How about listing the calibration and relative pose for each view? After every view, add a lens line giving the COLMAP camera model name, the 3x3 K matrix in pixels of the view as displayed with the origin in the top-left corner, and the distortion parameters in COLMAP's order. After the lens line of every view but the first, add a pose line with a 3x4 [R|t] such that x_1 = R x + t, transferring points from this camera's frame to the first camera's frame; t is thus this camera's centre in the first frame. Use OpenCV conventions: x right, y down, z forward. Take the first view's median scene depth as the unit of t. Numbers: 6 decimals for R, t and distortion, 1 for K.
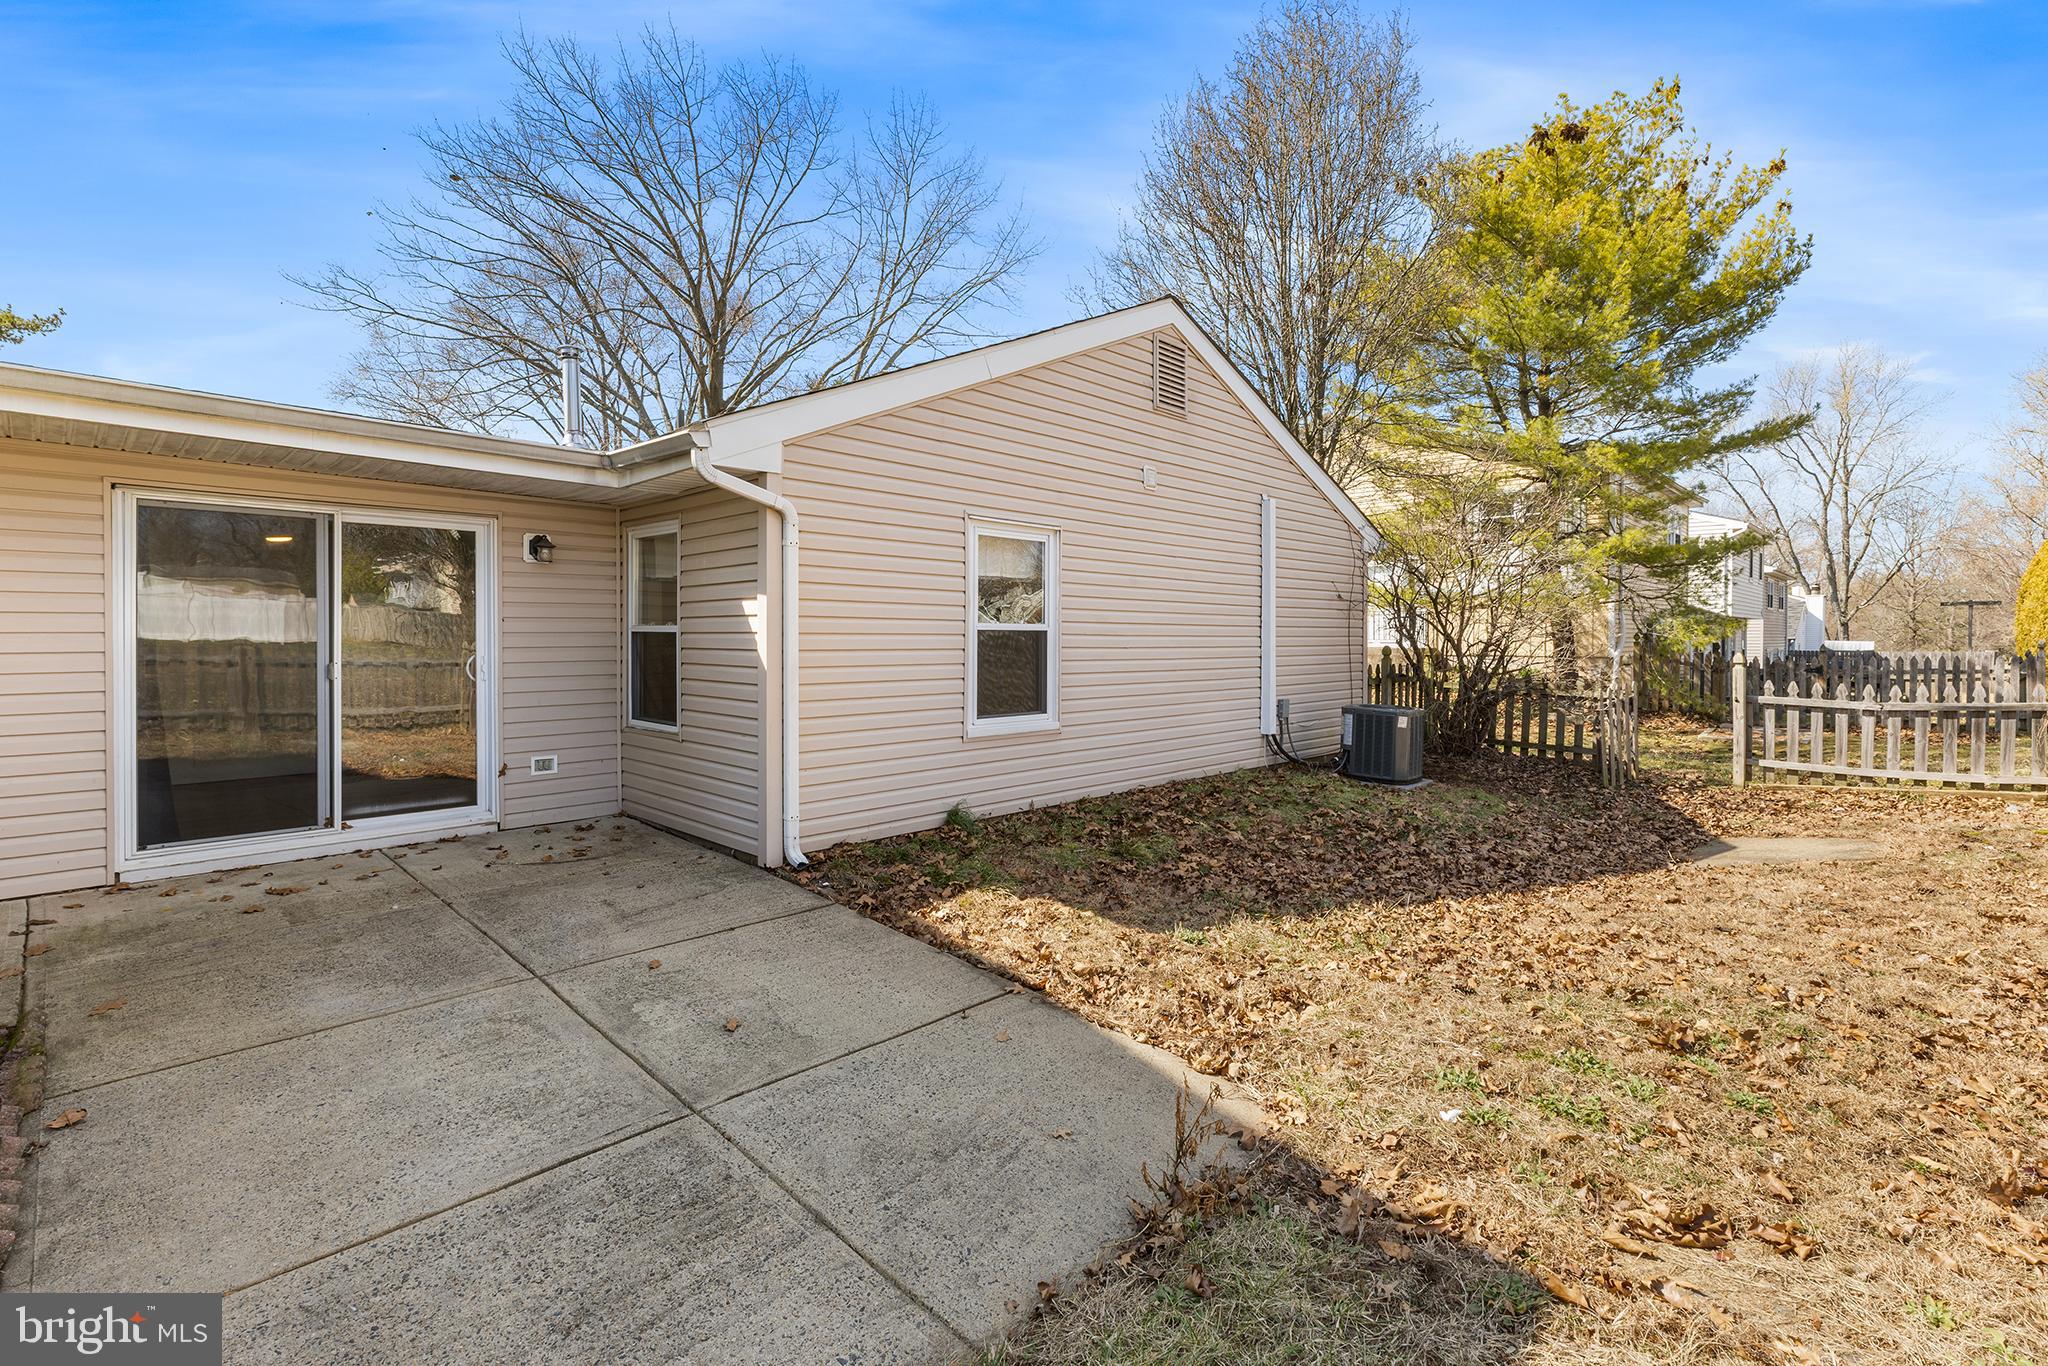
lens RADIAL K [[925.0, 0, 1021.6], [0, 925.0, 657.5], [0, 0, 1]] dist [0.001520, -0.000049]
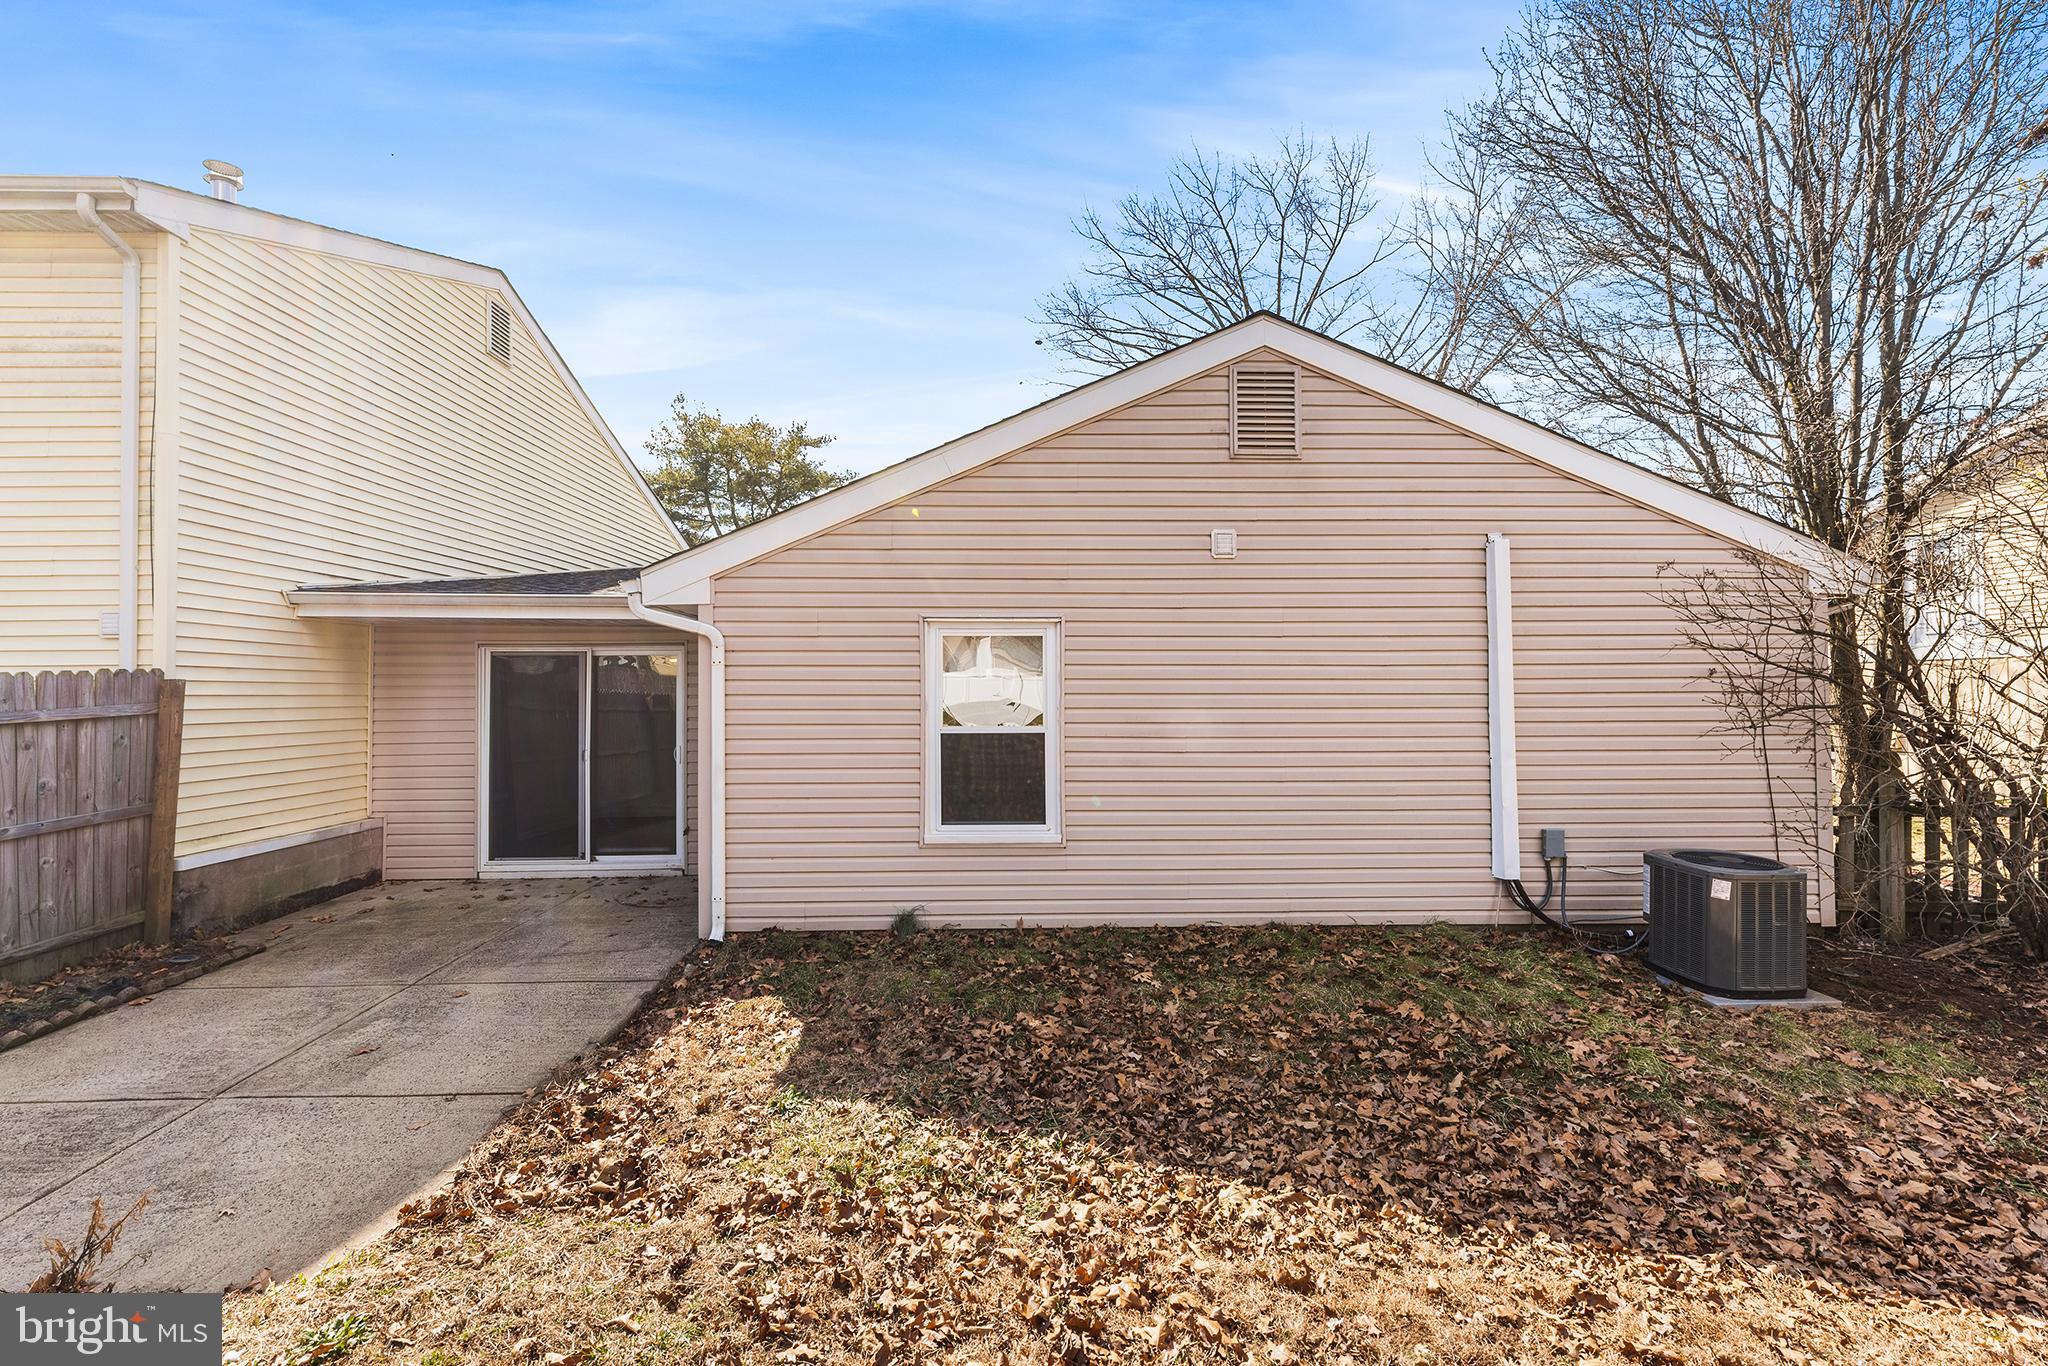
lens RADIAL K [[904.6, 0, 1024.0], [0, 904.6, 683.0], [0, 0, 1]] dist [0.005928, -0.000063]
pose [[0.716416, -0.015474, -0.697502, 0.785945], [-0.009331, 0.999452, -0.031757, -0.061410], [0.697611, 0.029260, 0.715879, 0.430972]]
